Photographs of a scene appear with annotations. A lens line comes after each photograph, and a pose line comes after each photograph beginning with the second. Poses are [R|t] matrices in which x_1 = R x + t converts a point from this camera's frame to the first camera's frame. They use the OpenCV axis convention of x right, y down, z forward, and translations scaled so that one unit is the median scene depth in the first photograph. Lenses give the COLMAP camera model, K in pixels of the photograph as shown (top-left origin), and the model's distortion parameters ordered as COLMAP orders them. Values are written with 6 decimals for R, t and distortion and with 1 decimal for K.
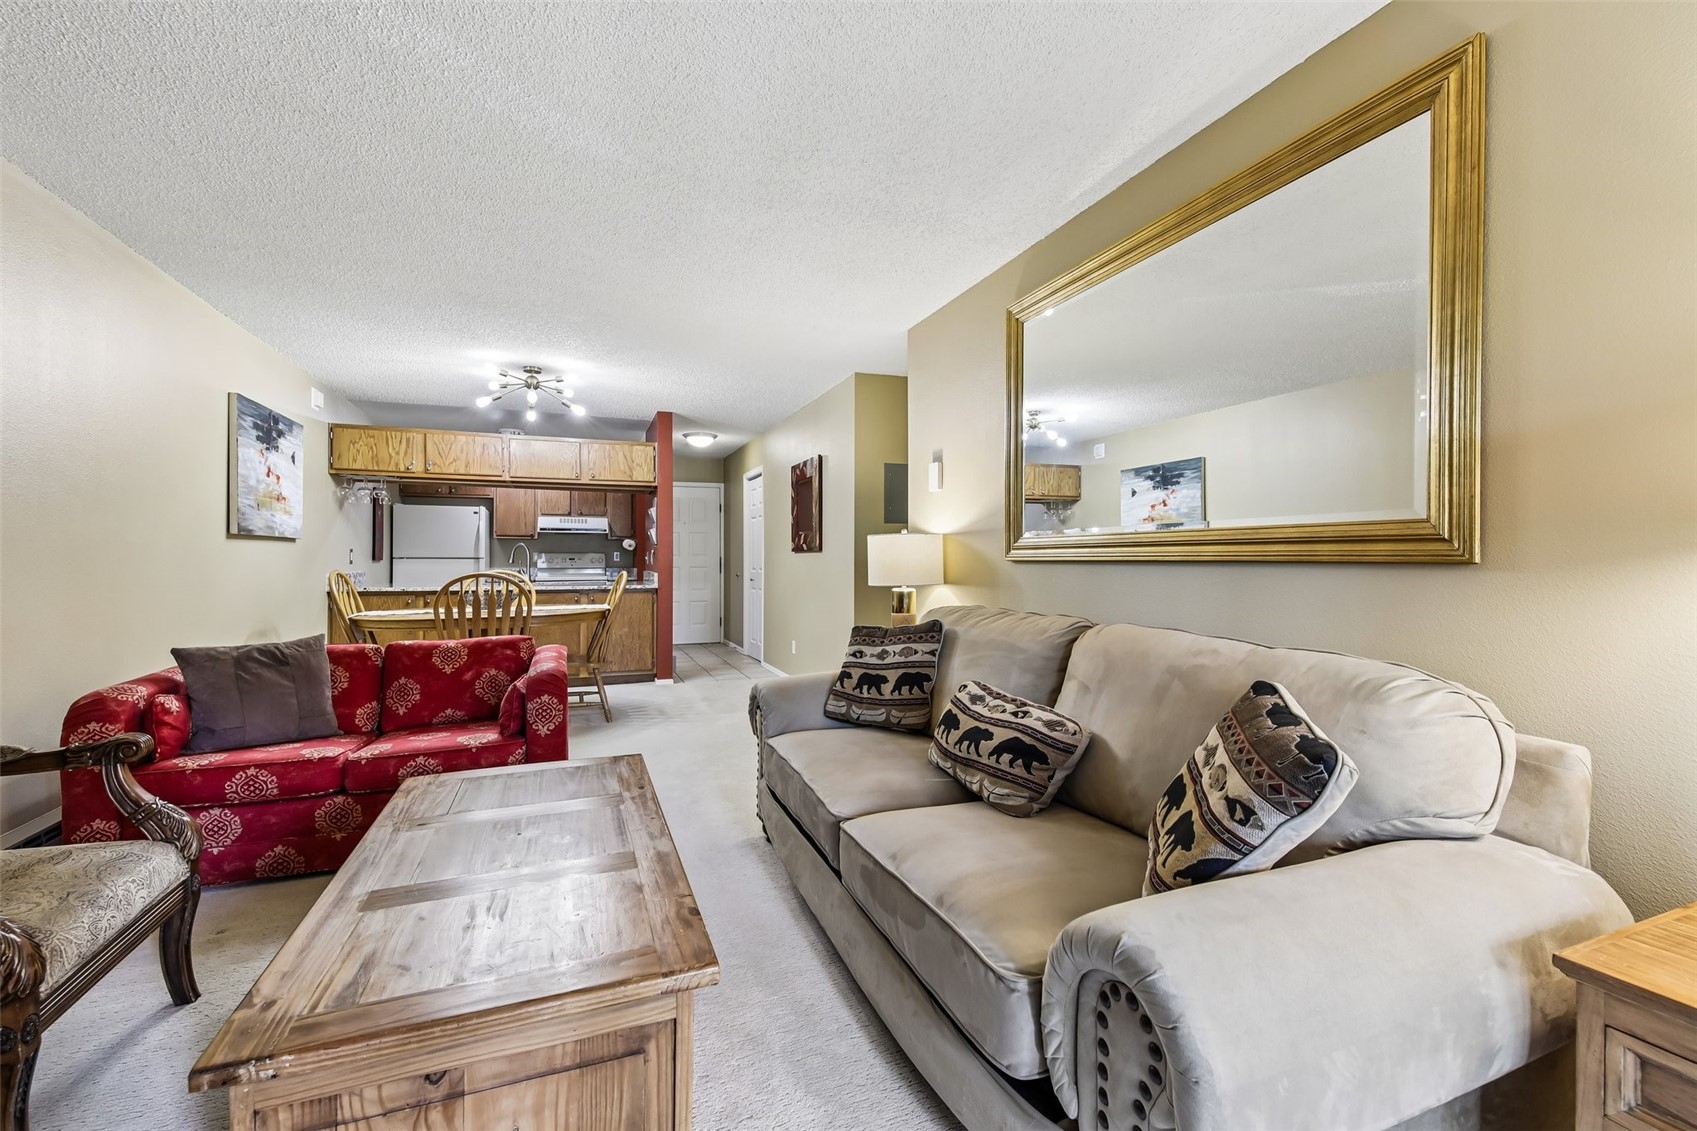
lens RADIAL K [[714.0, 0, 840.0], [0, 714.0, 558.7], [0, 0, 1]] dist [0.048899, -0.021549]
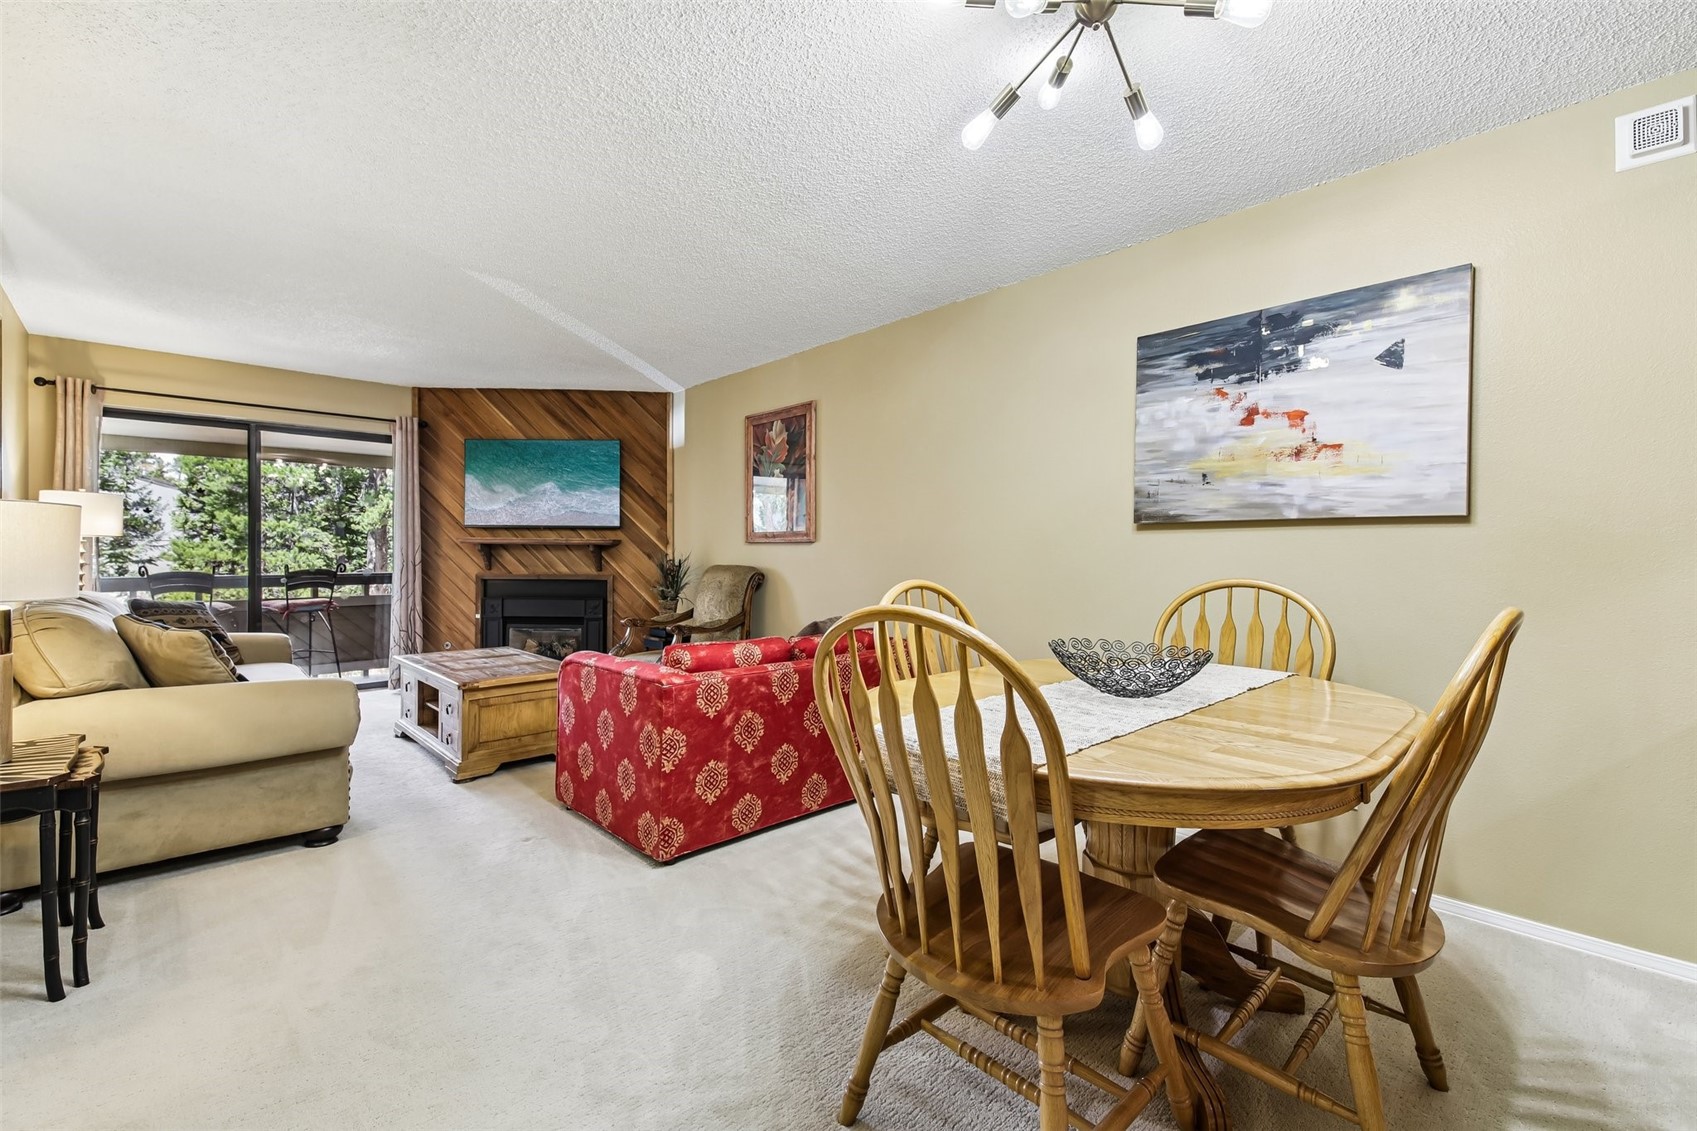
lens RADIAL K [[714.0, 0, 840.0], [0, 714.0, 558.7], [0, 0, 1]] dist [0.048899, -0.021549]
pose [[-0.923311, -0.004586, -0.384026, -0.210742], [-0.007482, 0.999954, 0.006048, 0.000025], [0.383980, 0.008457, -0.923302, 1.309118]]
